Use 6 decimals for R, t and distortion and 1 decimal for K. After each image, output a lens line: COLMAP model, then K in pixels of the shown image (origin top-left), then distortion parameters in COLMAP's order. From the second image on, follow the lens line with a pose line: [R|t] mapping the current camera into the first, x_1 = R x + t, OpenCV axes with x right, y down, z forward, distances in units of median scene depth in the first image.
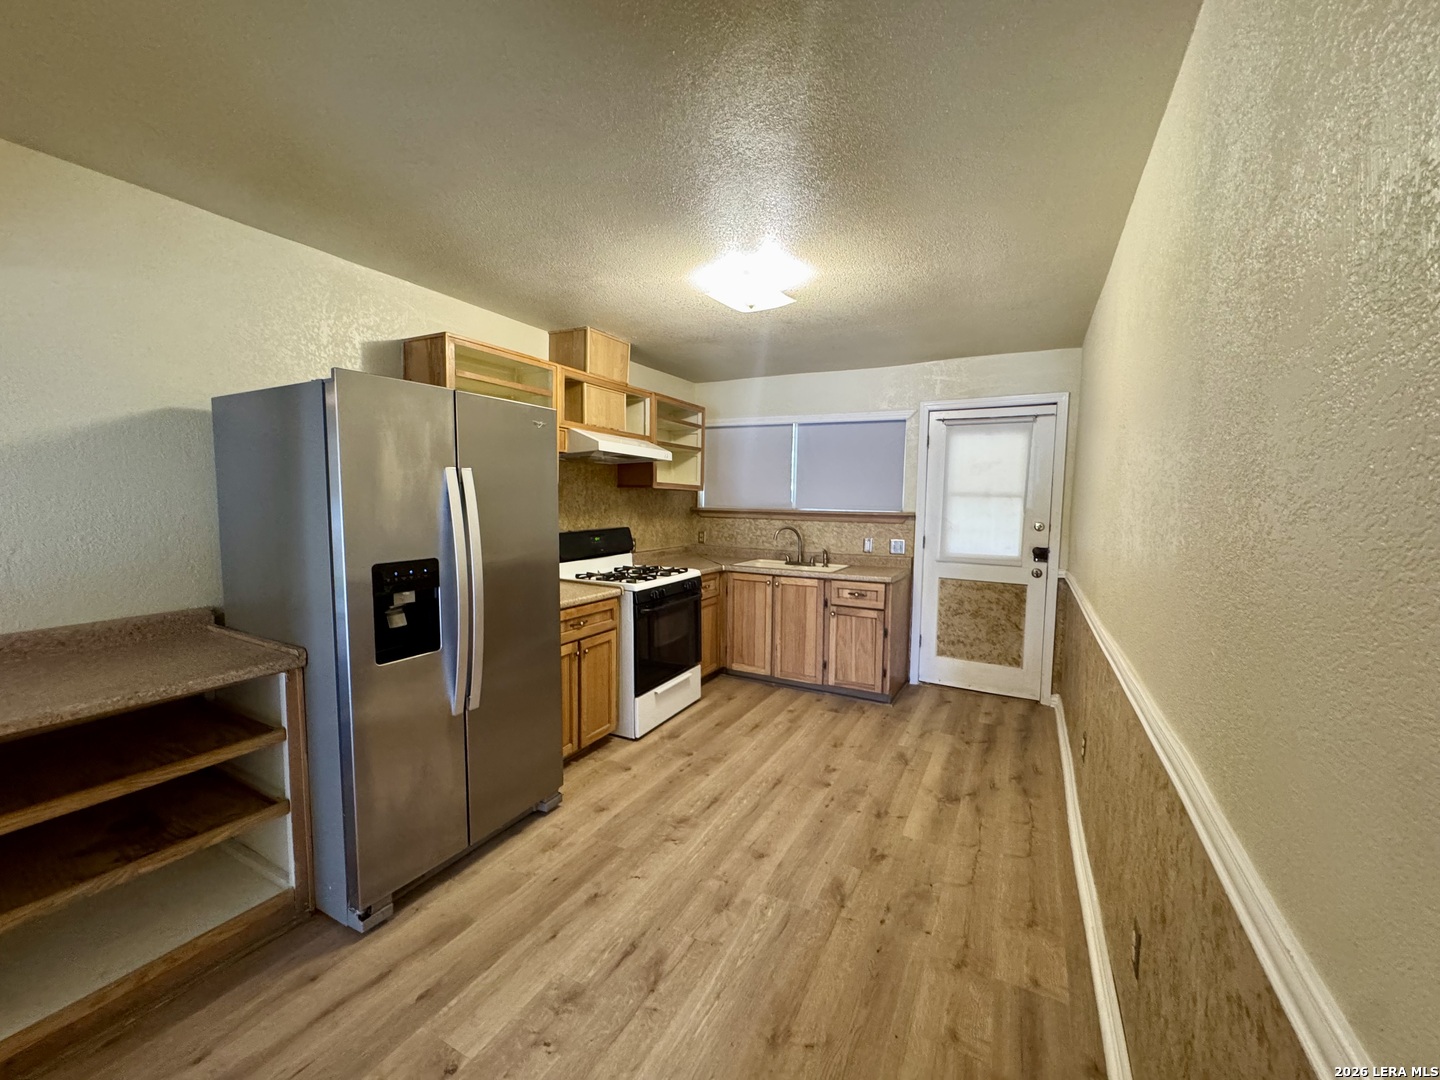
lens RADIAL K [[582.7, 0, 723.0], [0, 582.7, 537.0], [0, 0, 1]] dist [-0.004373, 0.000384]
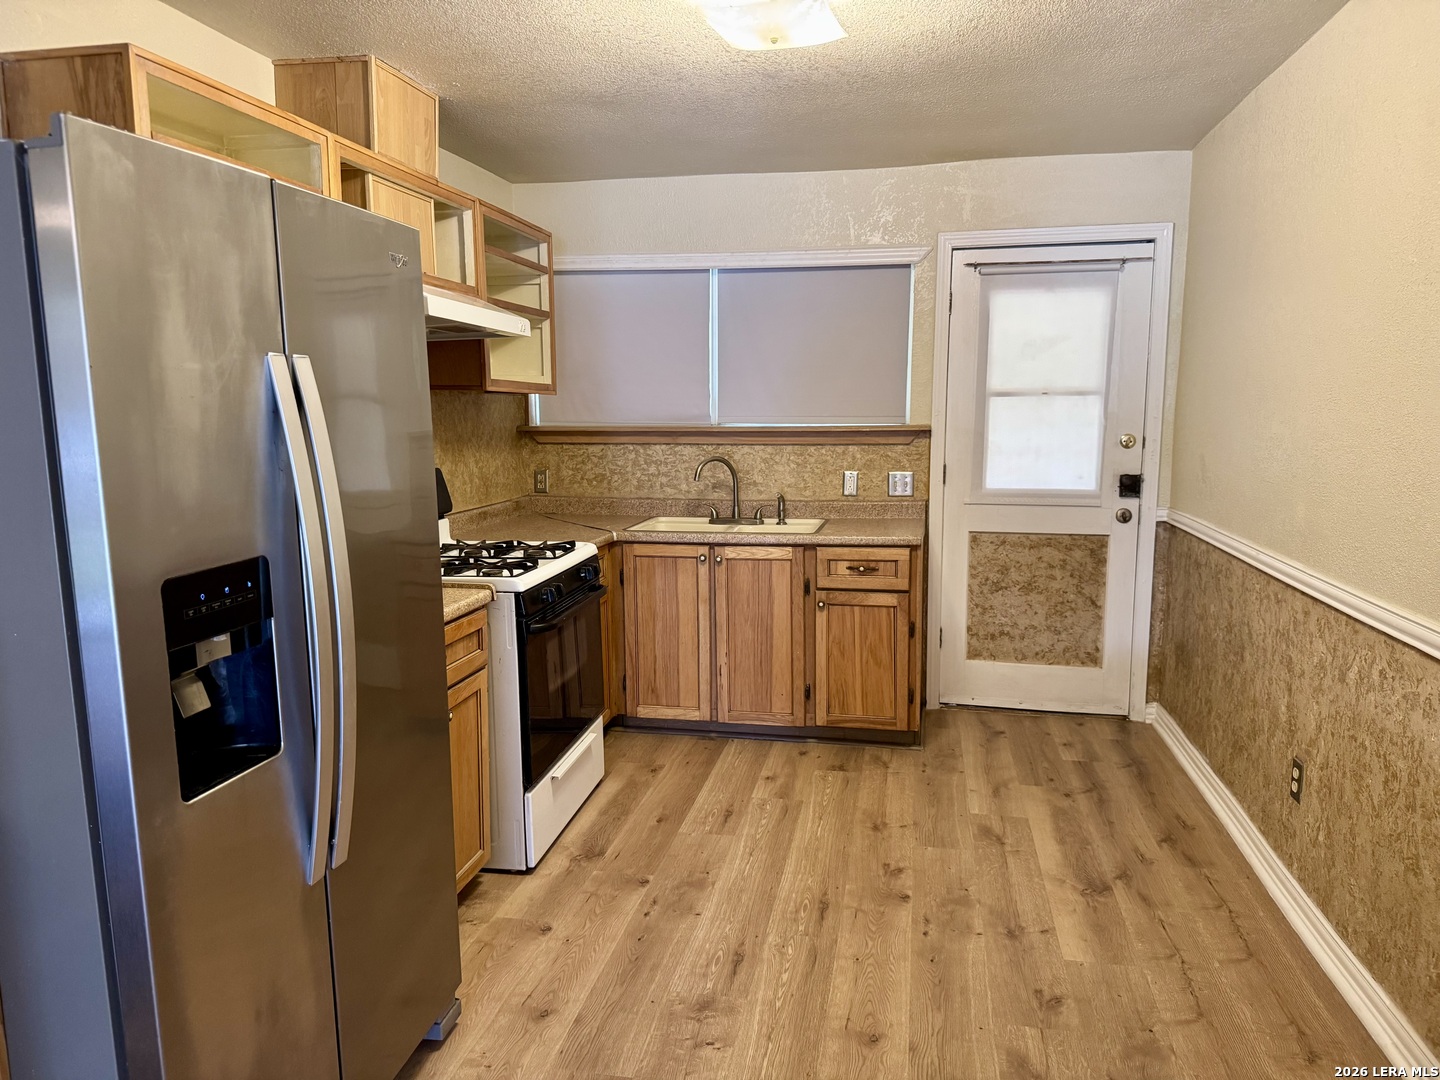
lens RADIAL K [[1020.6, 0, 714.7], [0, 1020.6, 544.5], [0, 0, 1]] dist [0.041695, -0.048492]
pose [[0.955583, -0.060774, 0.288388, -0.210535], [0.039854, 0.996167, 0.077871, -0.011280], [-0.292015, -0.062919, 0.954342, 0.071702]]
